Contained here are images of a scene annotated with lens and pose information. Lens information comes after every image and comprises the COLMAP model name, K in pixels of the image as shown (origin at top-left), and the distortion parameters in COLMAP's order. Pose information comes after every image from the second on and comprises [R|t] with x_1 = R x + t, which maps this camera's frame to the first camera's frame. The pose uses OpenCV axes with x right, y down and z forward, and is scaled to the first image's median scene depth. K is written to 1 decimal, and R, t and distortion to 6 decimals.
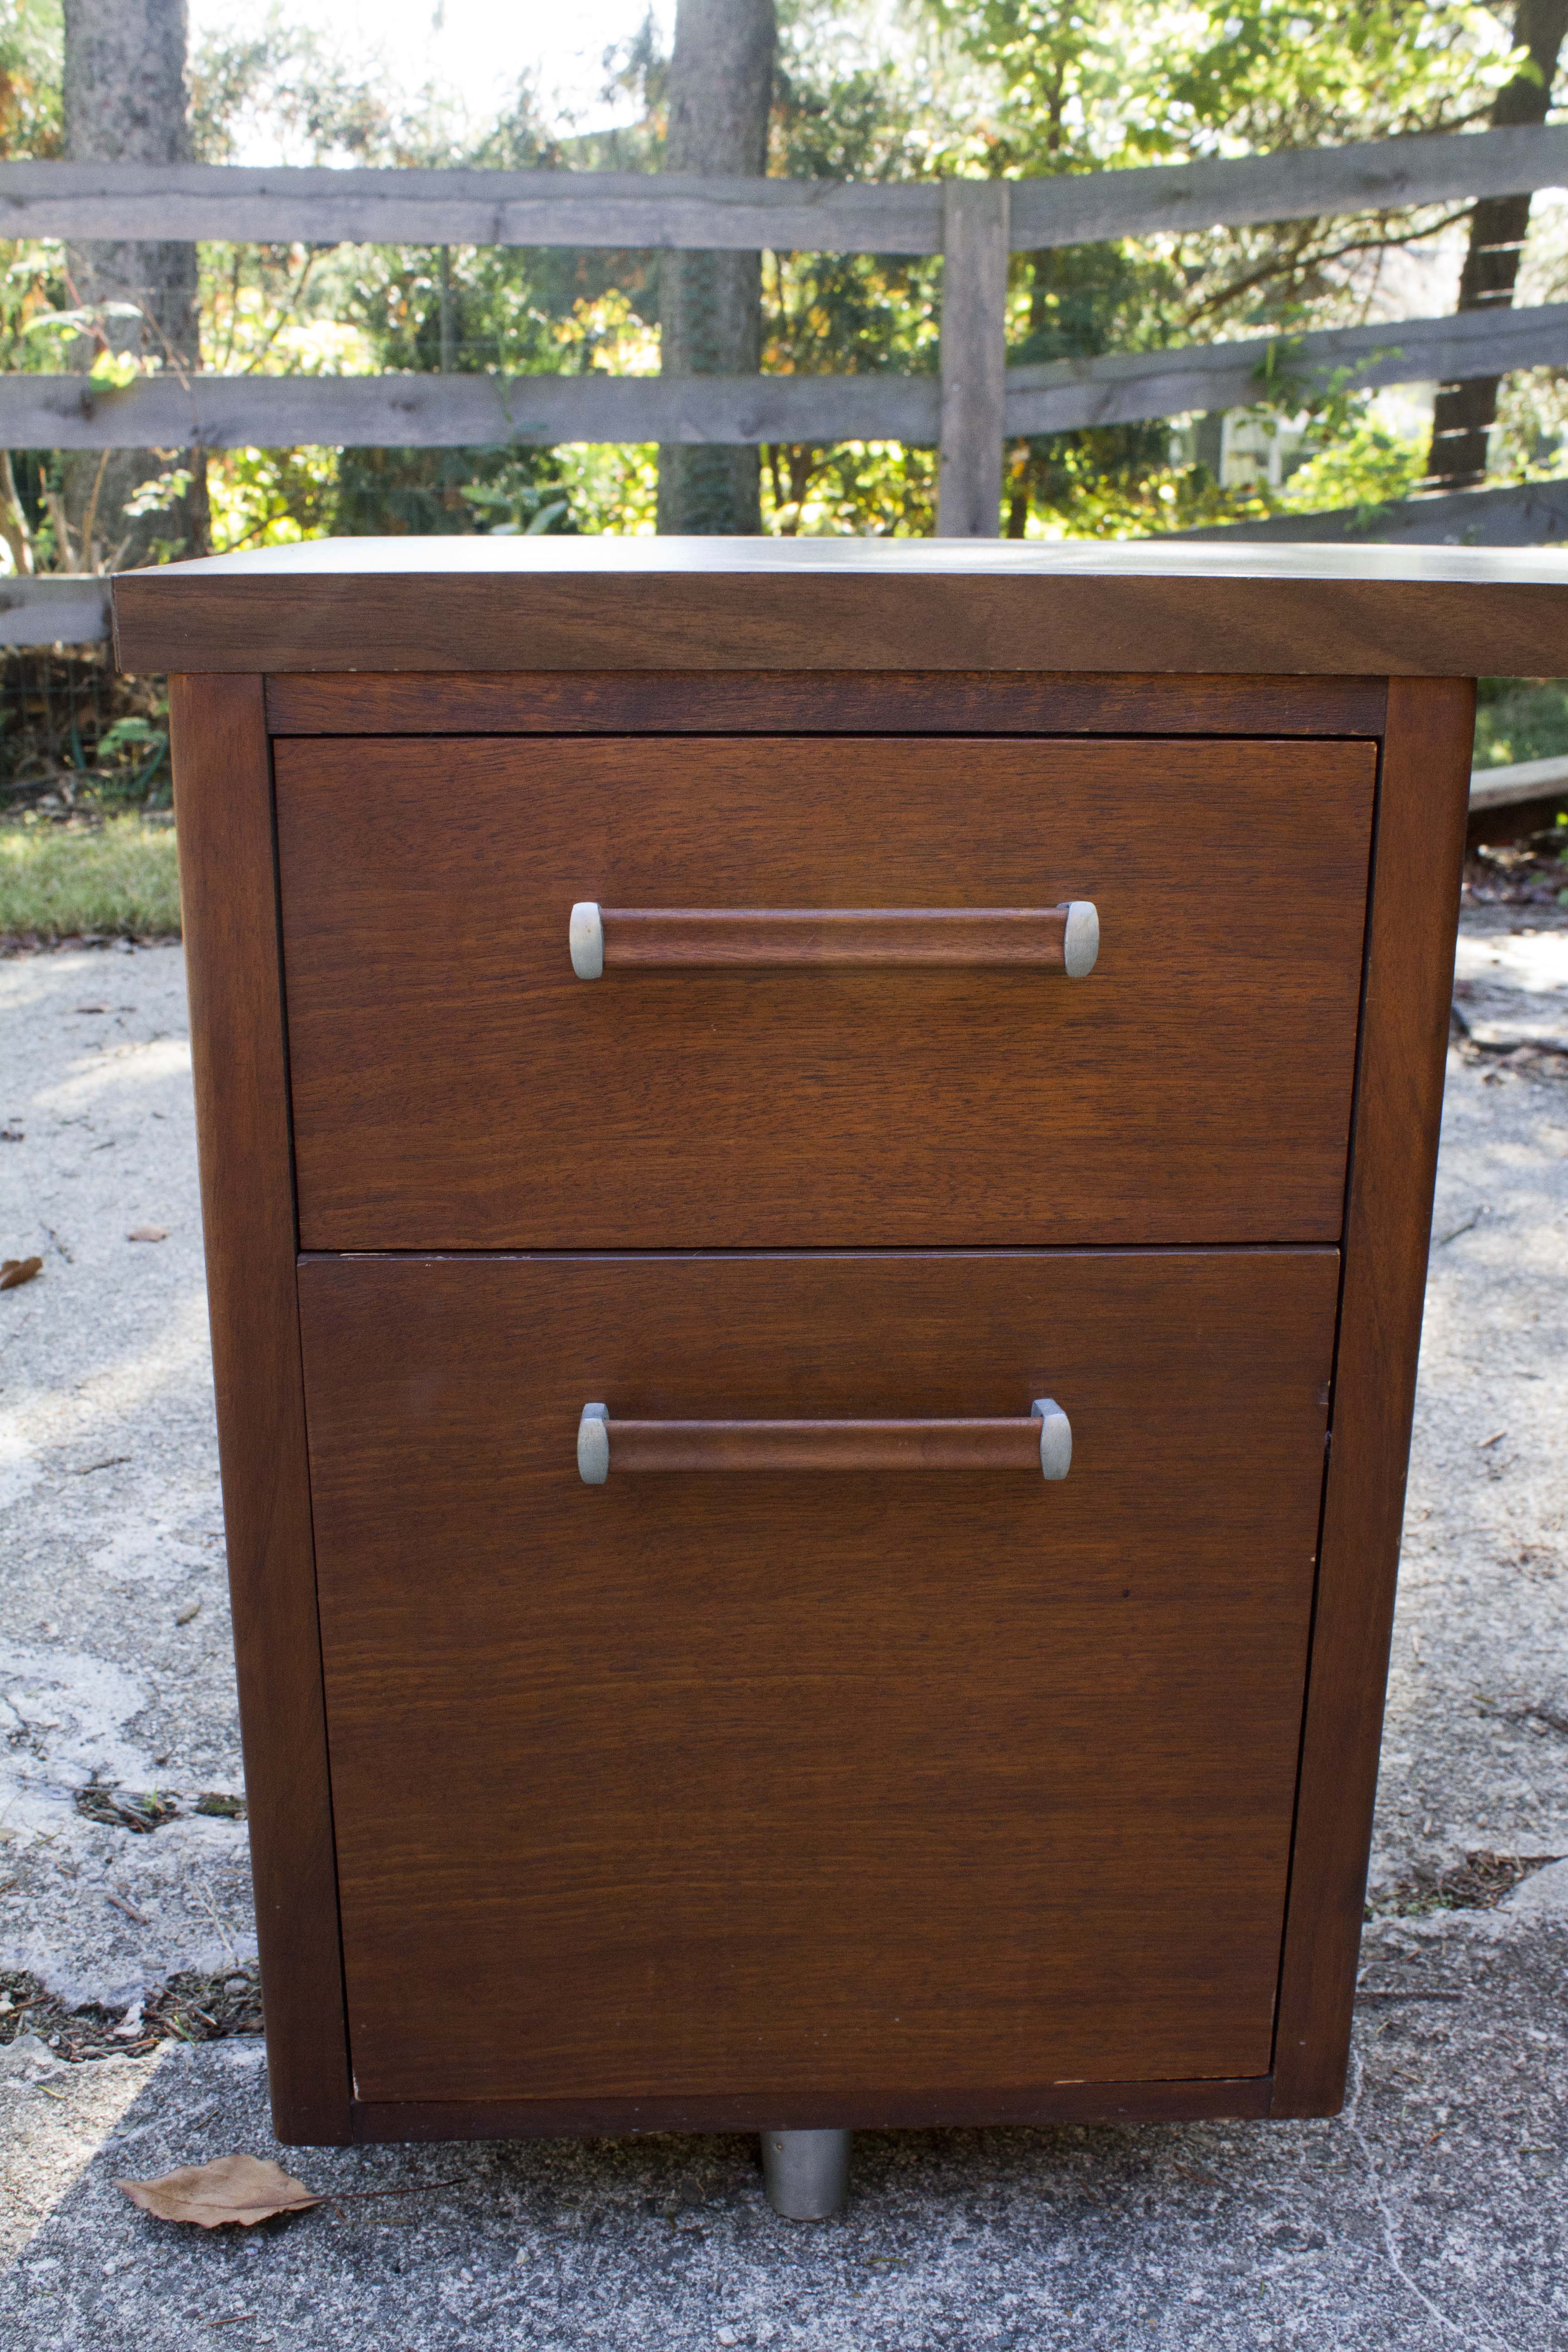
lens RADIAL K [[2382.2, 0, 814.7], [0, 2382.2, 1203.2], [0, 0, 1]] dist [-0.132050, 0.148505]
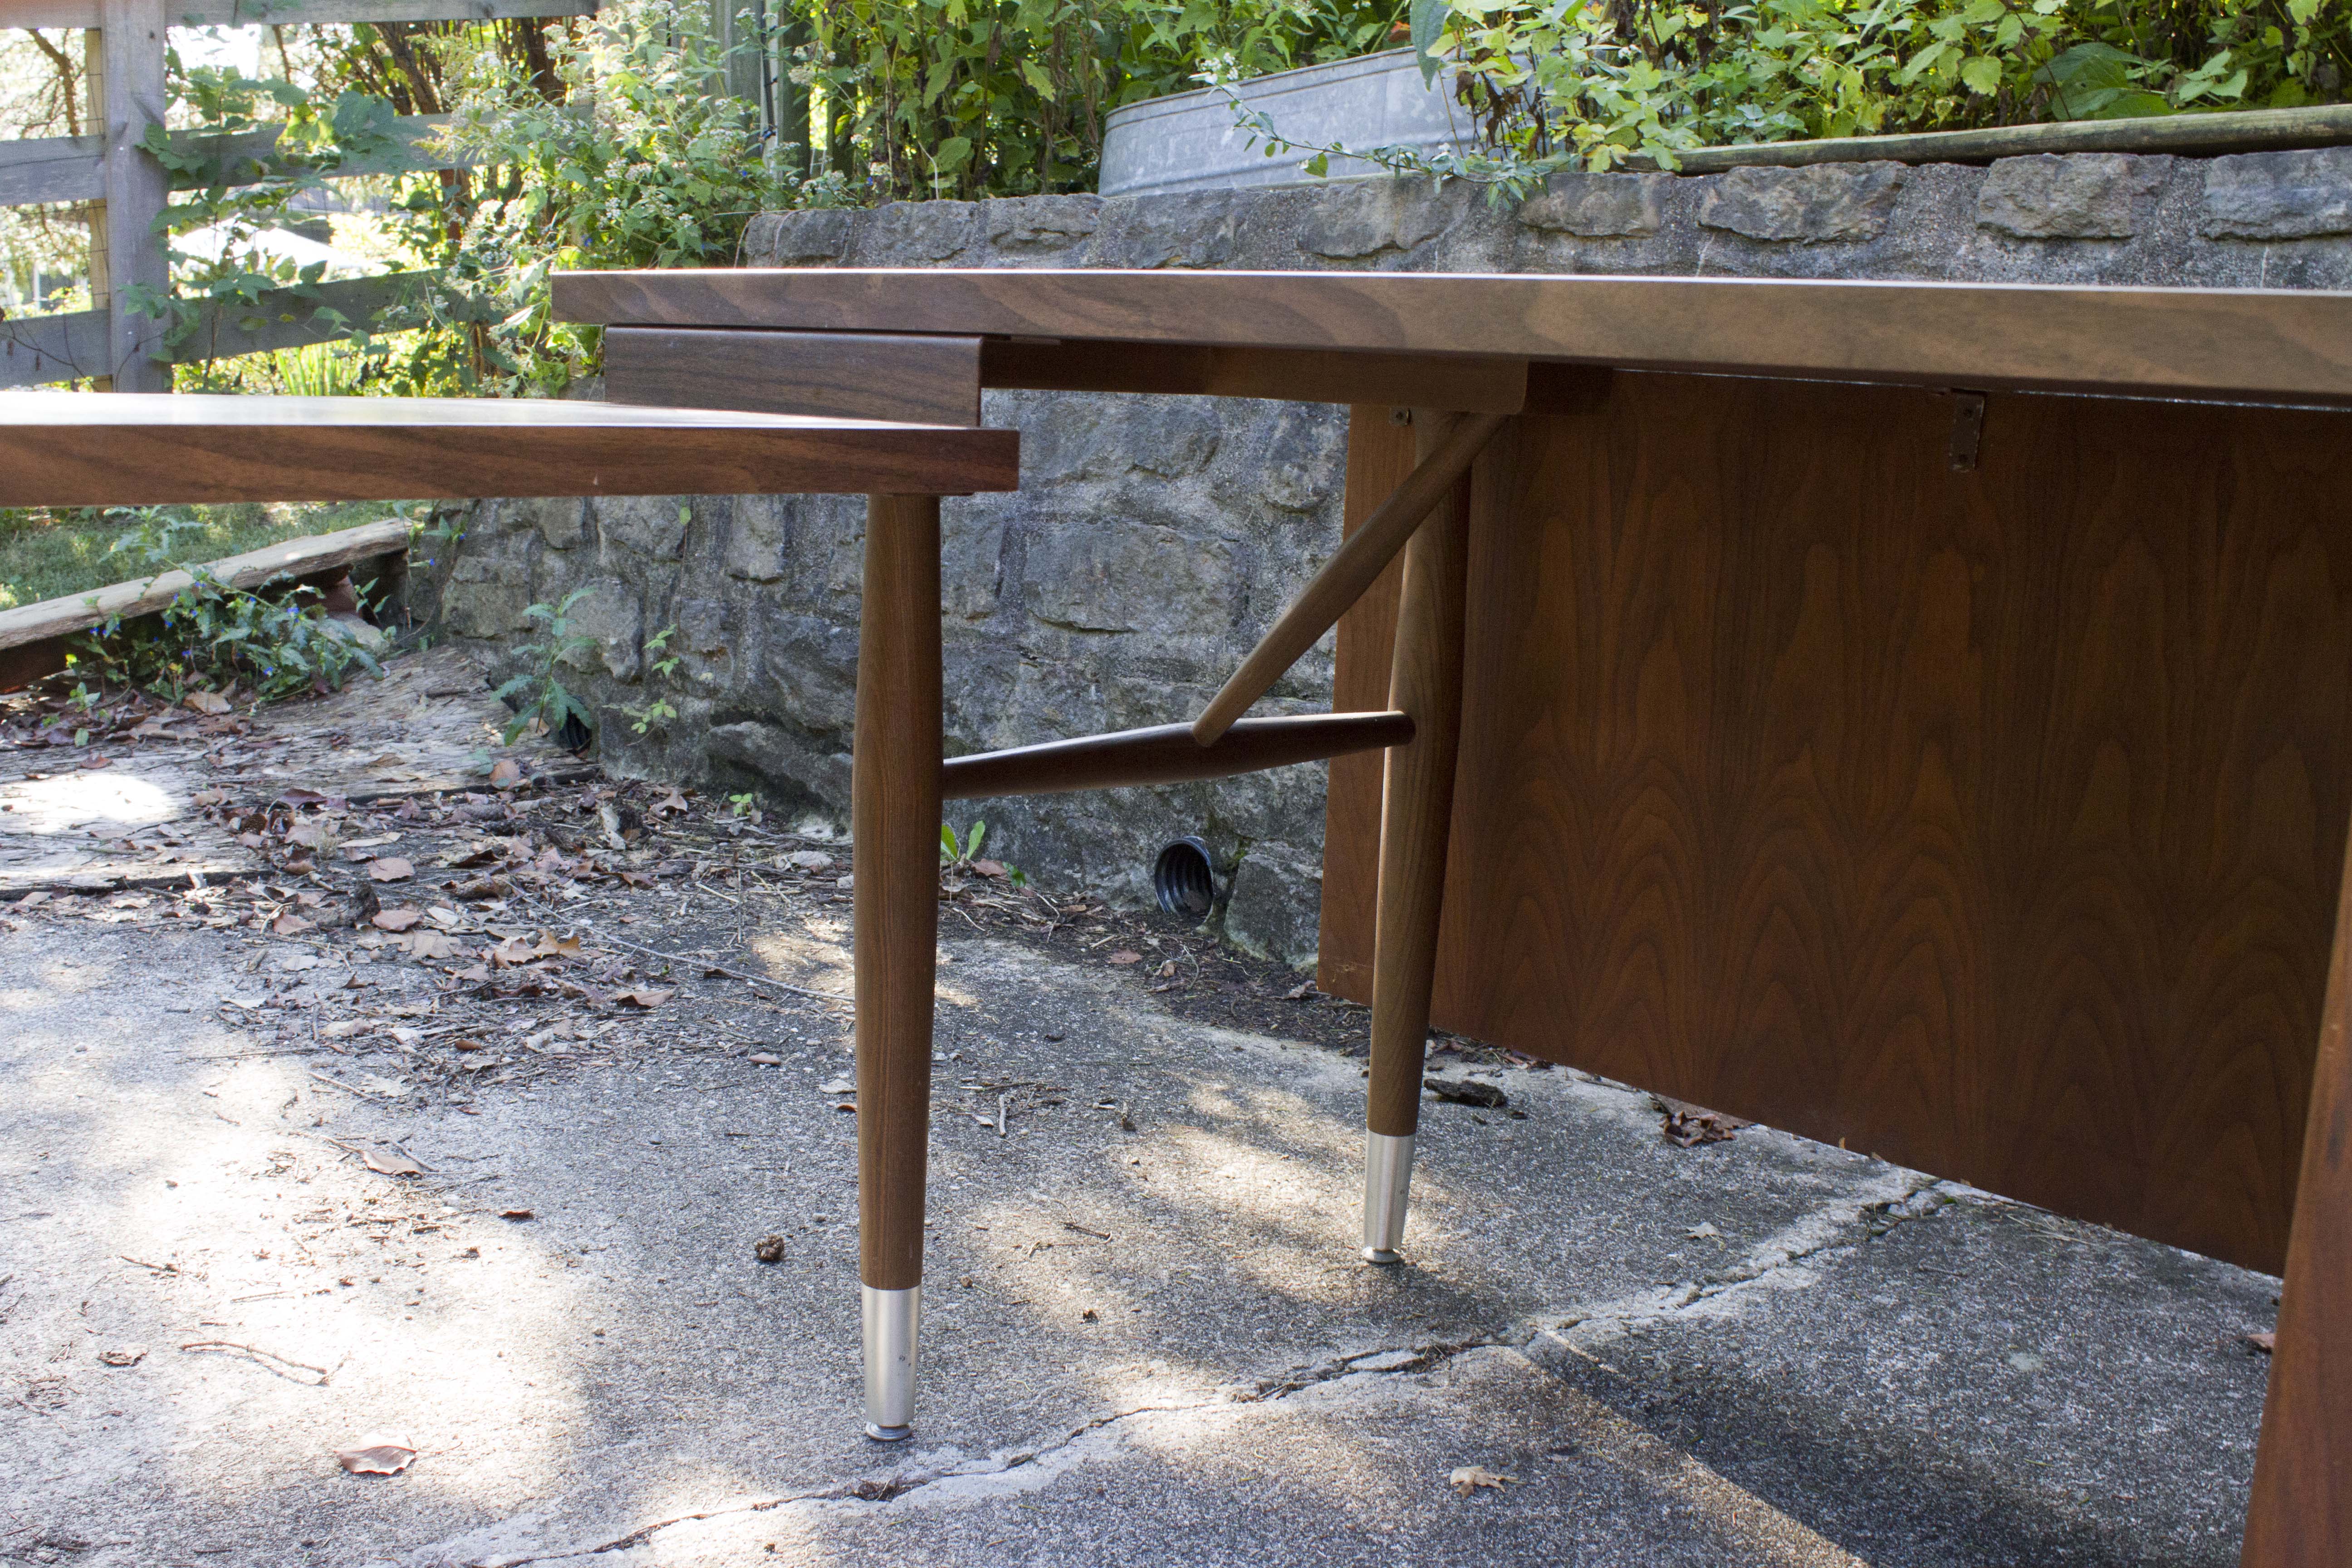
lens RADIAL K [[2382.2, 0, 1141.9], [0, 2382.2, 807.7], [0, 0, 1]] dist [-0.132050, 0.148505]
pose [[0.751448, -0.107201, 0.651025, 0.068585], [0.168786, 0.985113, -0.032608, 0.029081], [-0.637838, 0.134387, 0.758355, -0.102980]]
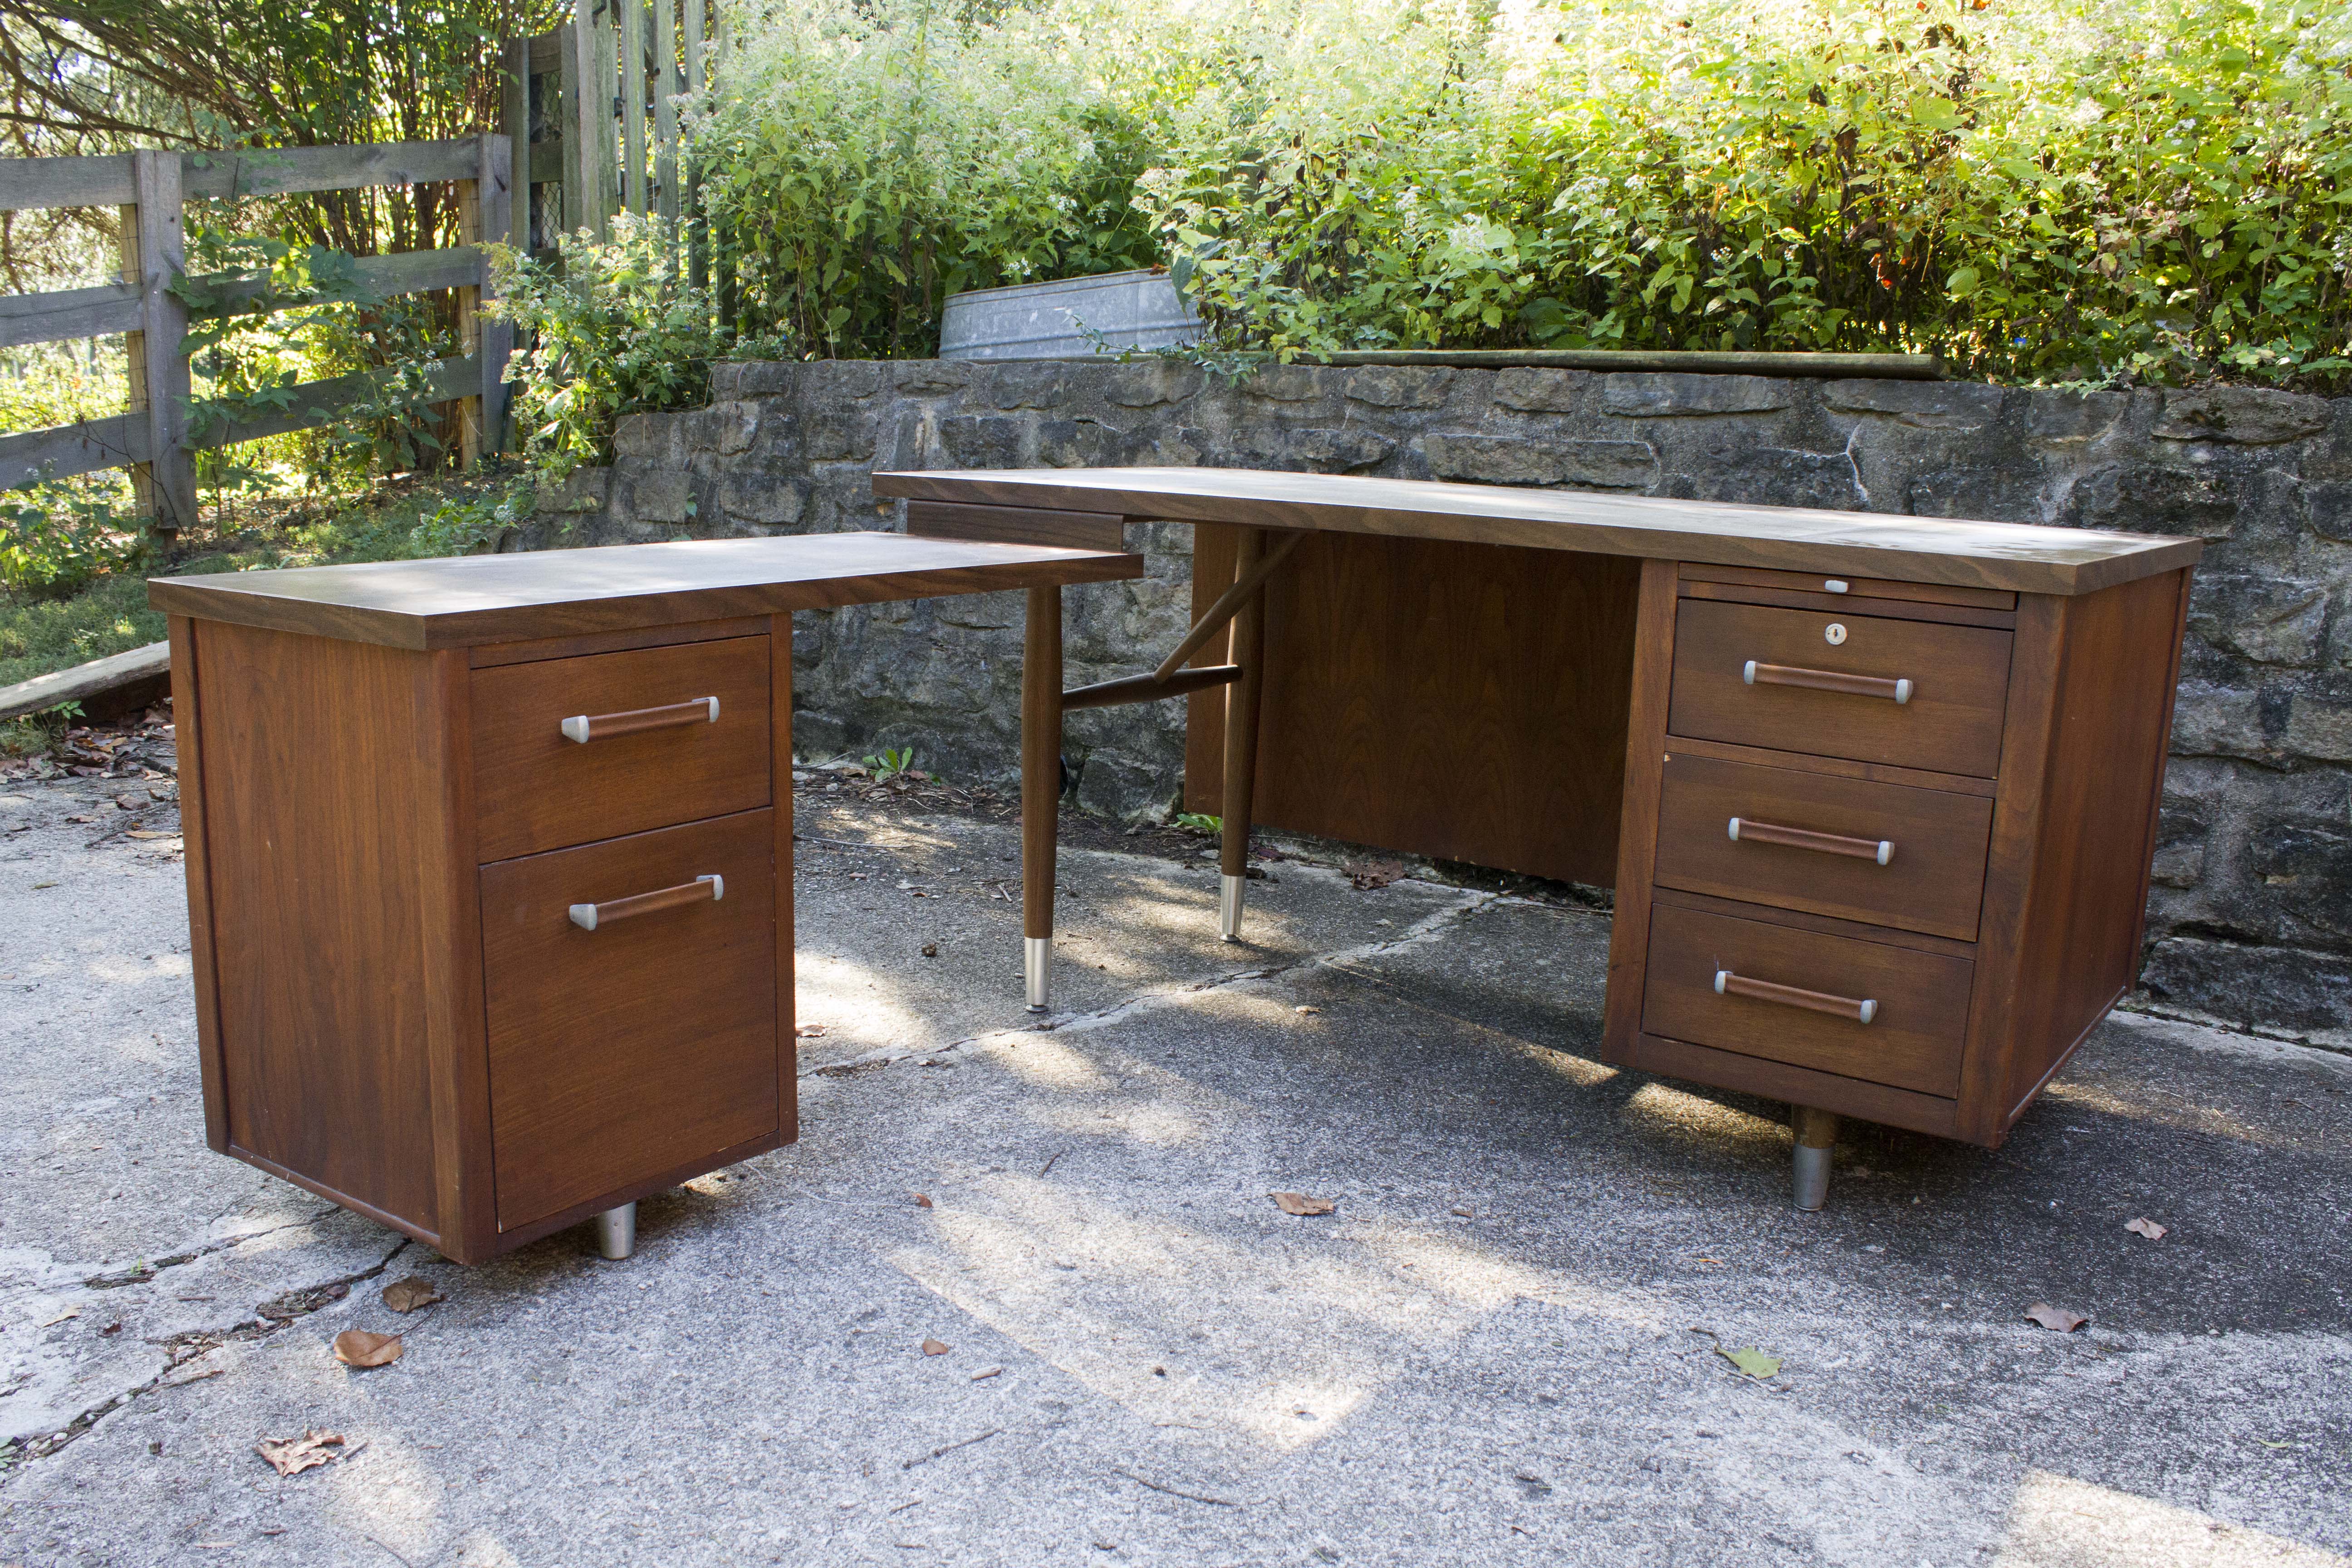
lens RADIAL K [[2037.4, 0, 1137.9], [0, 2037.4, 800.8], [0, 0, 1]] dist [-0.161524, 0.150354]
pose [[0.621690, -0.150540, 0.768661, -1.013726], [0.214204, 0.976623, 0.018022, 0.045857], [-0.753405, 0.153446, 0.639403, -0.669578]]
